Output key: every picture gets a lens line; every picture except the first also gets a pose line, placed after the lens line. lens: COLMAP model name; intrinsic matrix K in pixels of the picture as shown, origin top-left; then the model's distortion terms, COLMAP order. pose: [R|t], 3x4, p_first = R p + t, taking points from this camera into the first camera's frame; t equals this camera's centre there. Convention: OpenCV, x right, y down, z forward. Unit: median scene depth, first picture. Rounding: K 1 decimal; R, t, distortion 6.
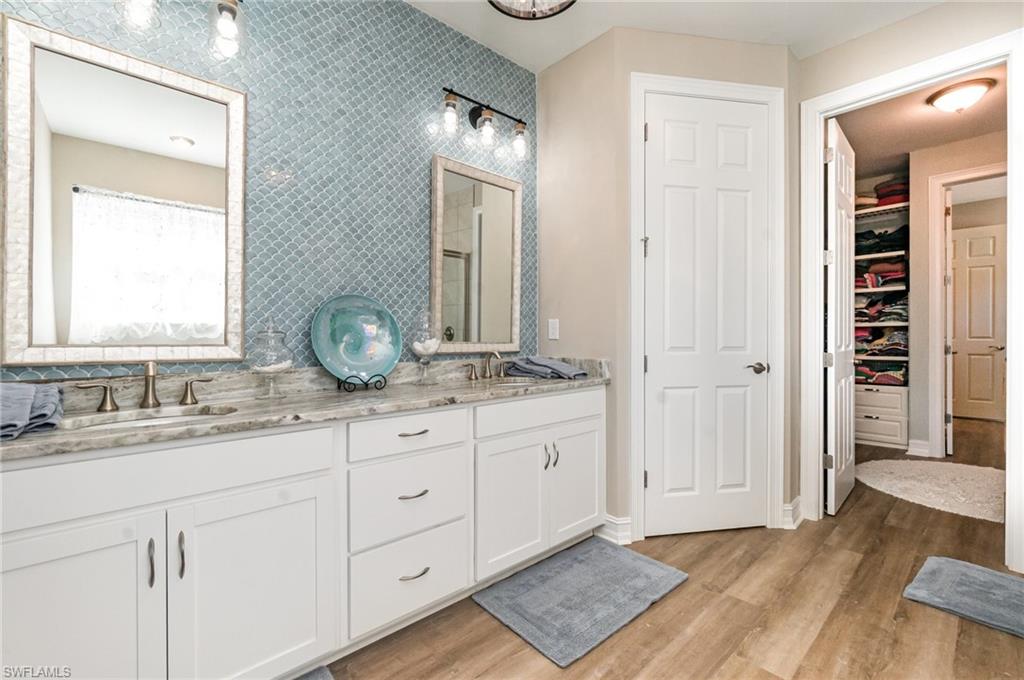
lens RADIAL K [[444.8, 0, 506.9], [0, 444.8, 337.3], [0, 0, 1]] dist [-0.005404, 0.001065]
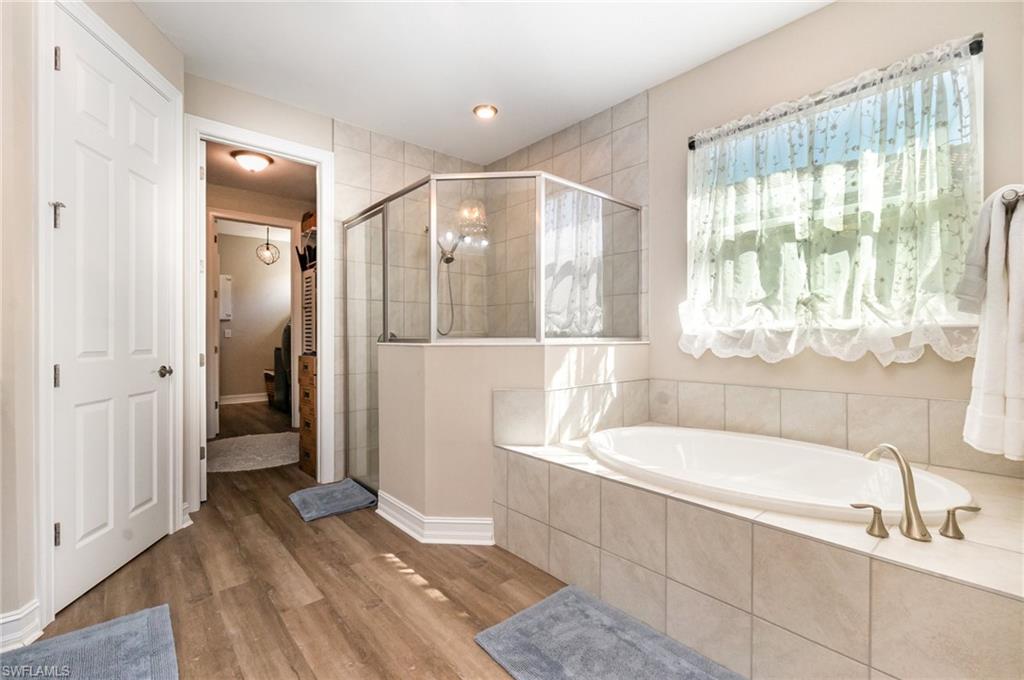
lens RADIAL K [[444.8, 0, 509.9], [0, 444.8, 341.7], [0, 0, 1]] dist [-0.005404, 0.001065]
pose [[0.027610, -0.007424, 0.999591, -0.431359], [0.006337, 0.999954, 0.007252, 0.003166], [-0.999599, 0.006134, 0.027656, 0.260637]]
